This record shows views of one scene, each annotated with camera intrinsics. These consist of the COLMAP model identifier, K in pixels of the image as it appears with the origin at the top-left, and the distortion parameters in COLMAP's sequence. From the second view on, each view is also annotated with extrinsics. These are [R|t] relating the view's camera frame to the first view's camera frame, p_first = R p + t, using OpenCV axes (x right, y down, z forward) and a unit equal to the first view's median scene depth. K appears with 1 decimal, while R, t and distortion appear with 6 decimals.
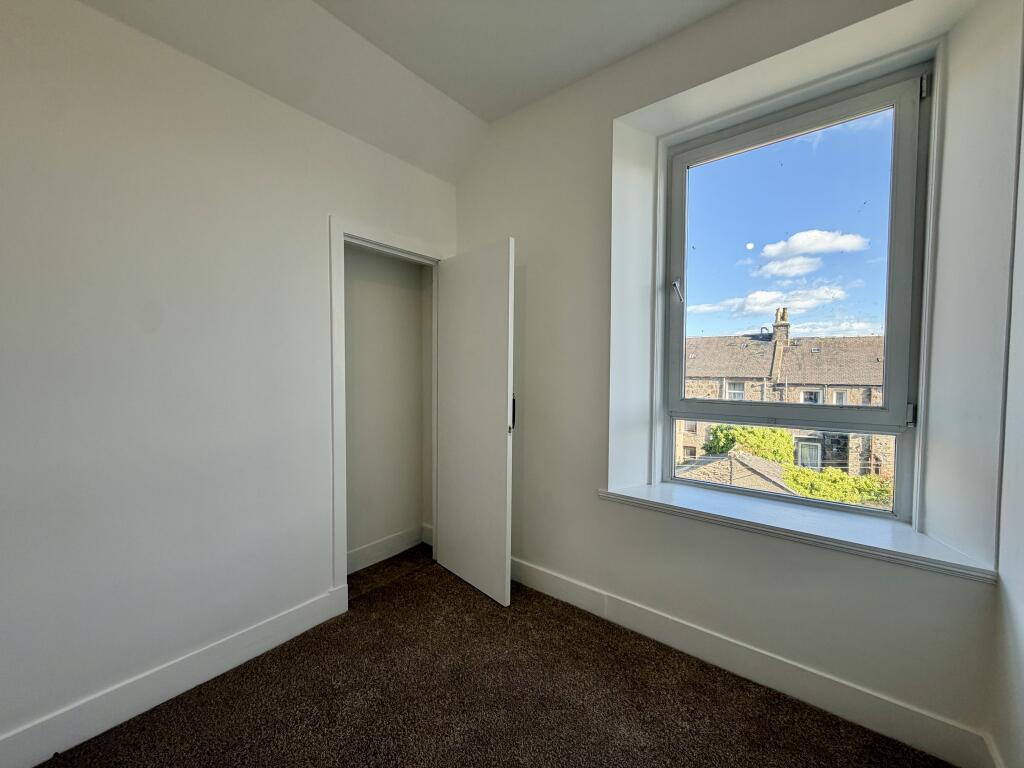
lens RADIAL K [[406.8, 0, 511.2], [0, 406.8, 385.3], [0, 0, 1]] dist [-0.002117, 0.000310]
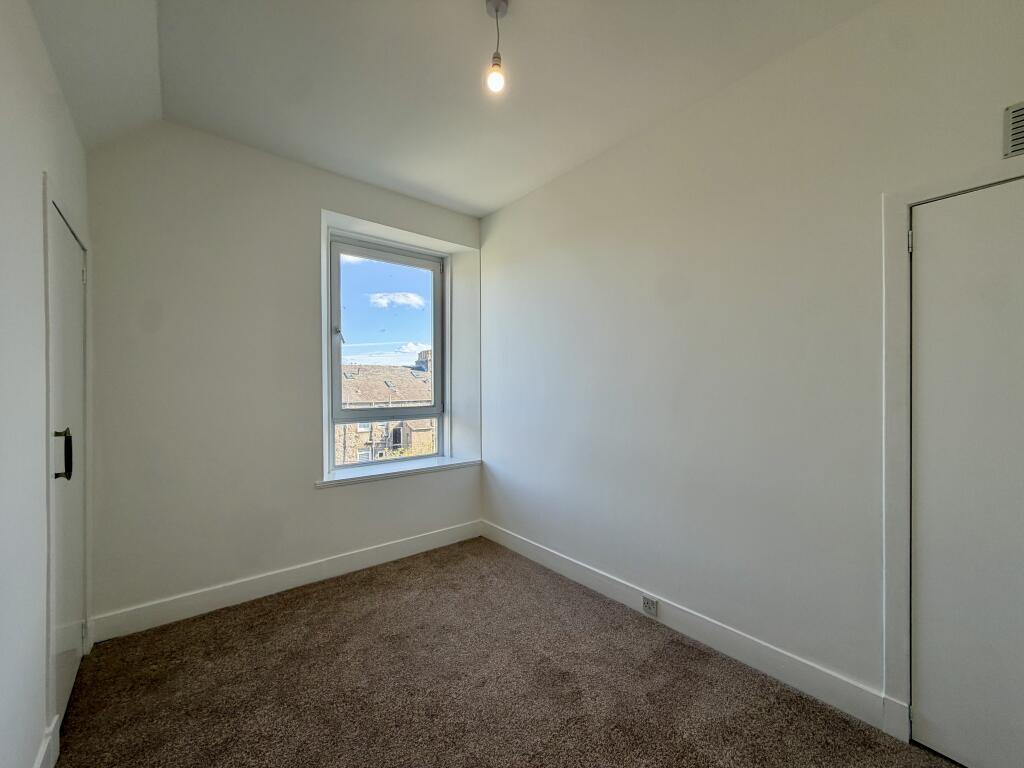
lens RADIAL K [[406.8, 0, 512.4], [0, 406.8, 386.7], [0, 0, 1]] dist [-0.002117, 0.000310]
pose [[0.194383, -0.001074, 0.980925, -1.159716], [0.039735, 0.999187, -0.006780, -0.015590], [-0.980121, 0.040295, 0.194268, 0.159572]]
